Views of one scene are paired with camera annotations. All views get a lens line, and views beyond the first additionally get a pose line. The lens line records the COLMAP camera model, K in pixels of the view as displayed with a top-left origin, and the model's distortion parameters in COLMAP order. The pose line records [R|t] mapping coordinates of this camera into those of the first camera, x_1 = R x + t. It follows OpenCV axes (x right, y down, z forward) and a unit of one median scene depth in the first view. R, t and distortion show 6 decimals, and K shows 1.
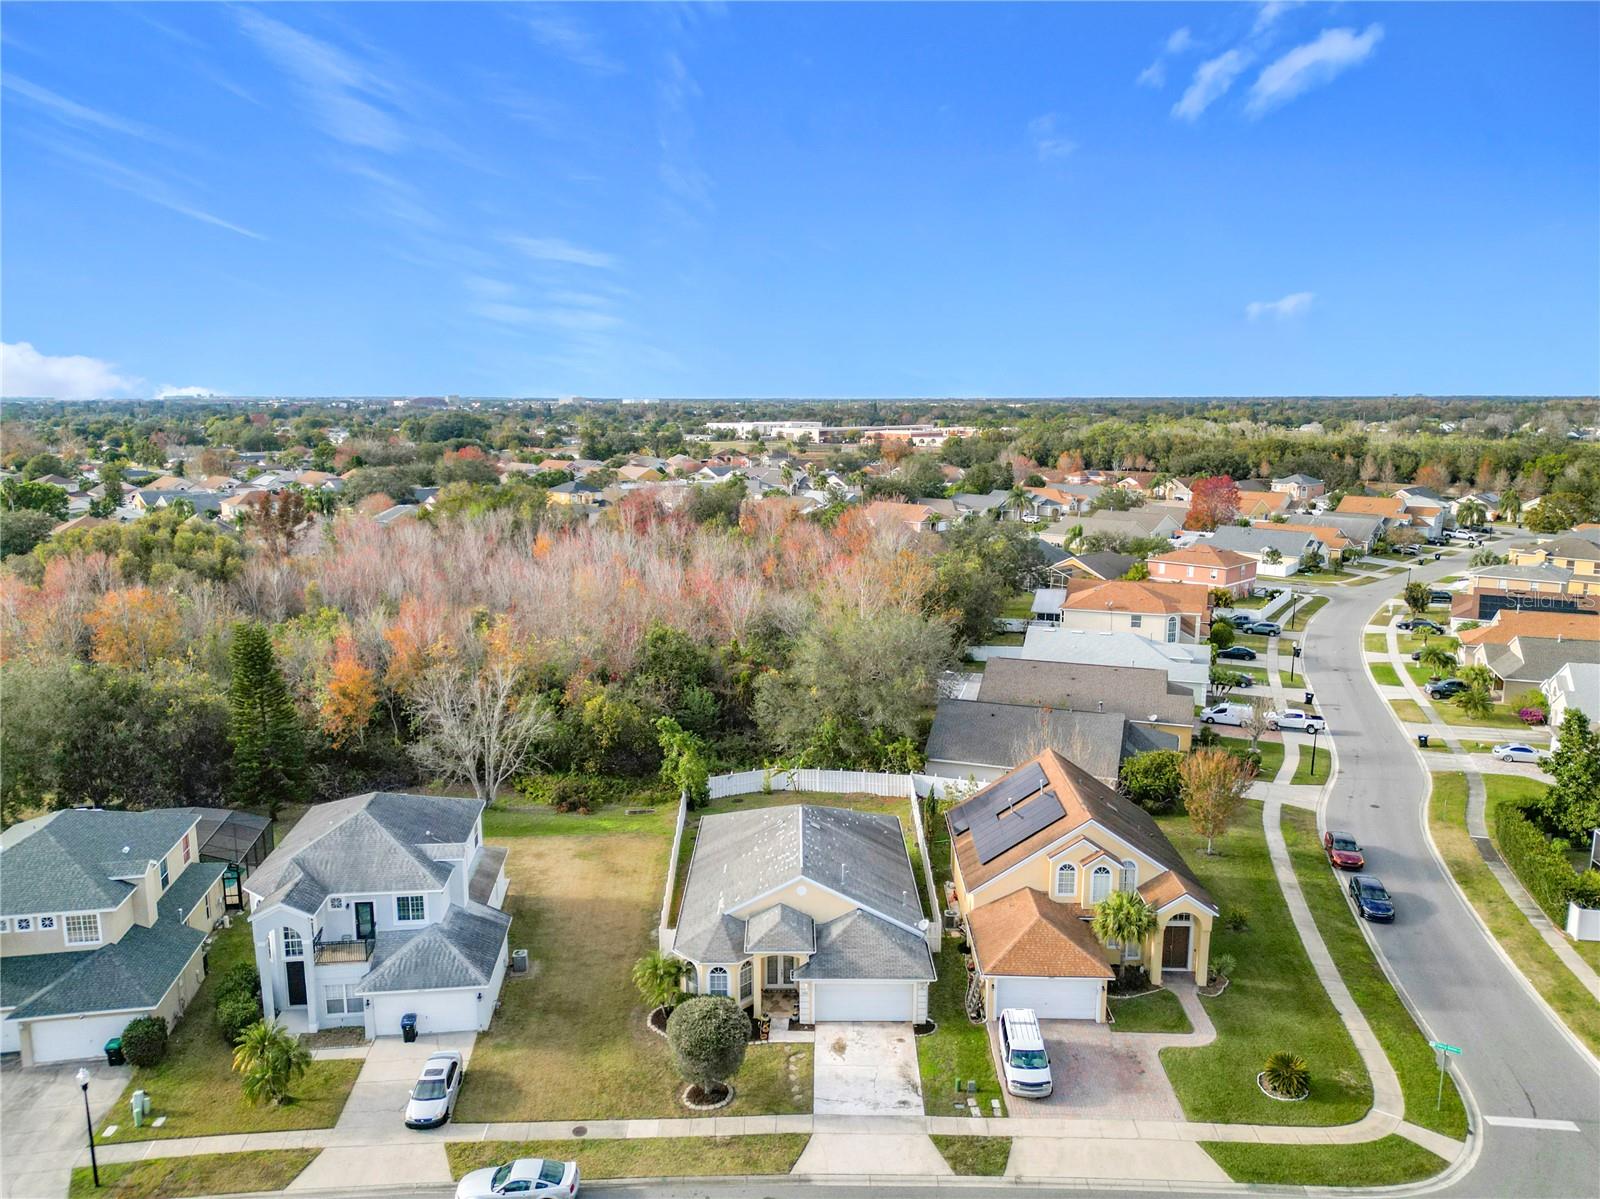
lens RADIAL K [[1111.8, 0, 809.4], [0, 1111.8, 598.0], [0, 0, 1]] dist [0.045552, -0.056196]
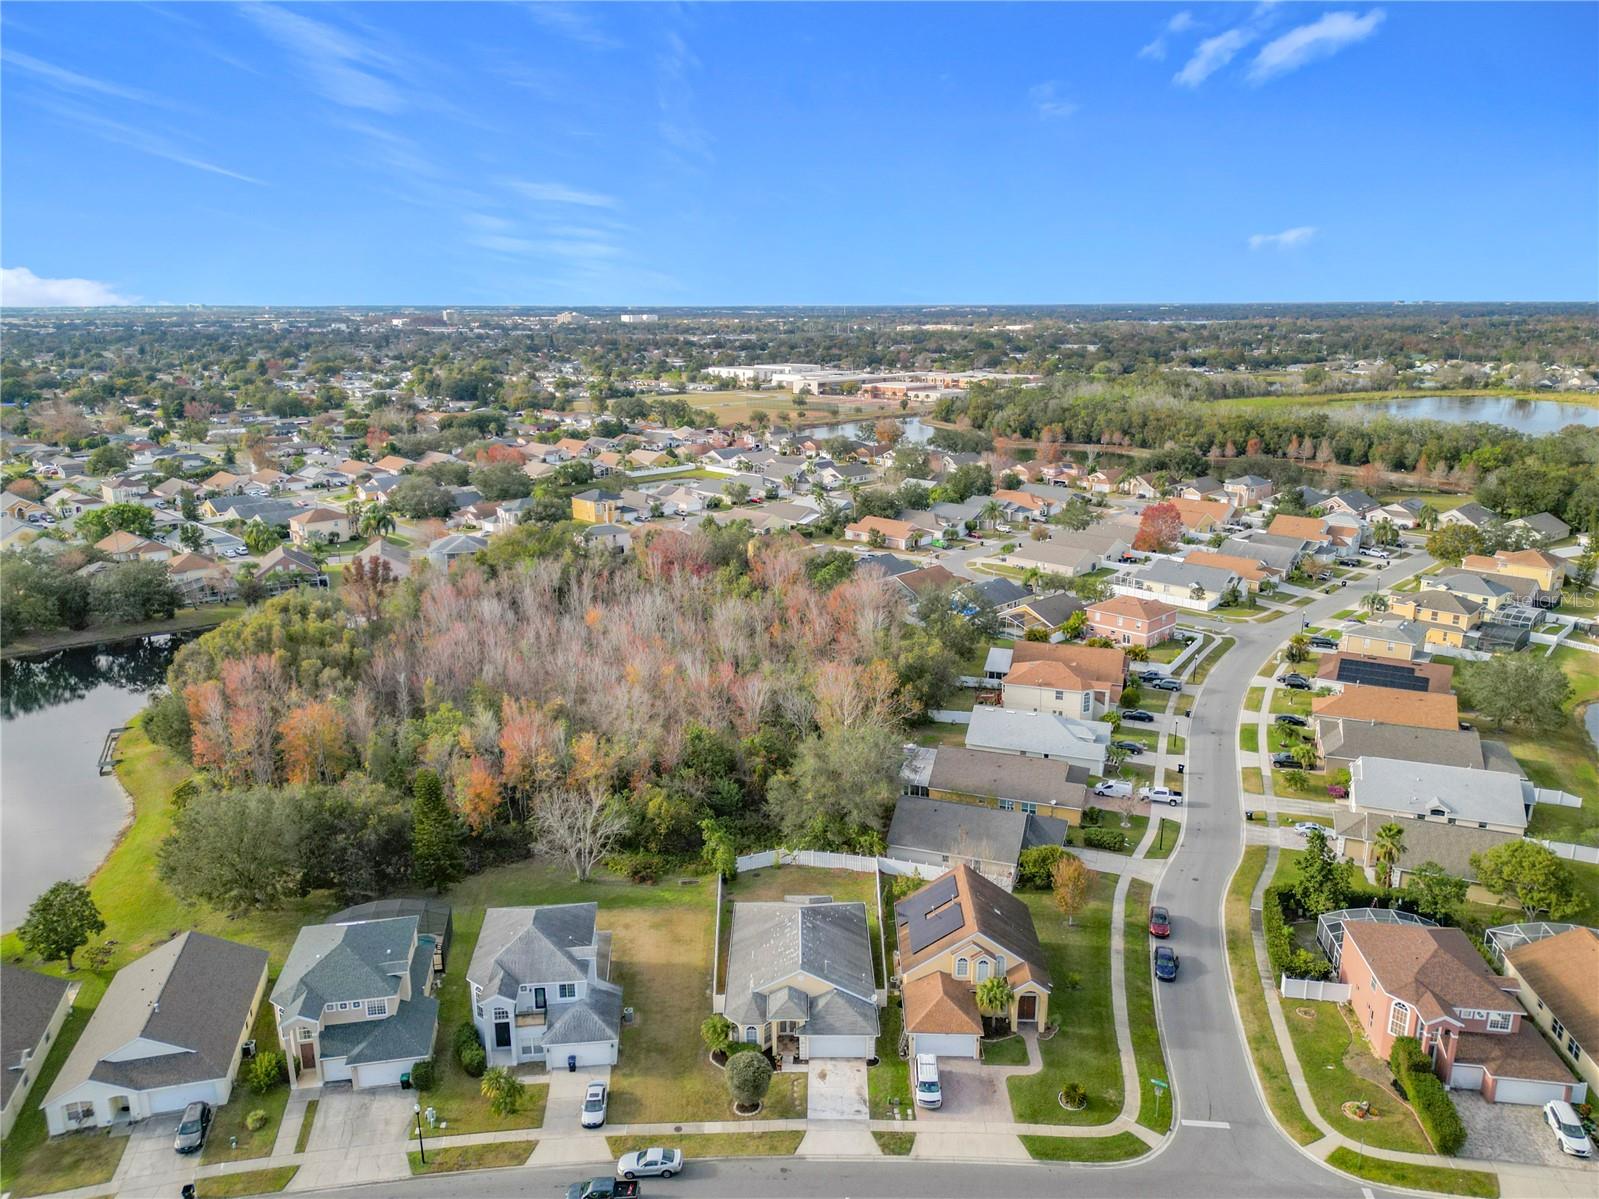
lens RADIAL K [[1111.1, 0, 799.6], [0, 1111.1, 590.9], [0, 0, 1]] dist [0.045552, -0.056196]
pose [[0.999908, -0.008535, -0.010540, 0.009259], [0.009306, 0.997112, 0.075375, -0.280345], [0.009866, -0.075466, 0.997100, -0.392588]]
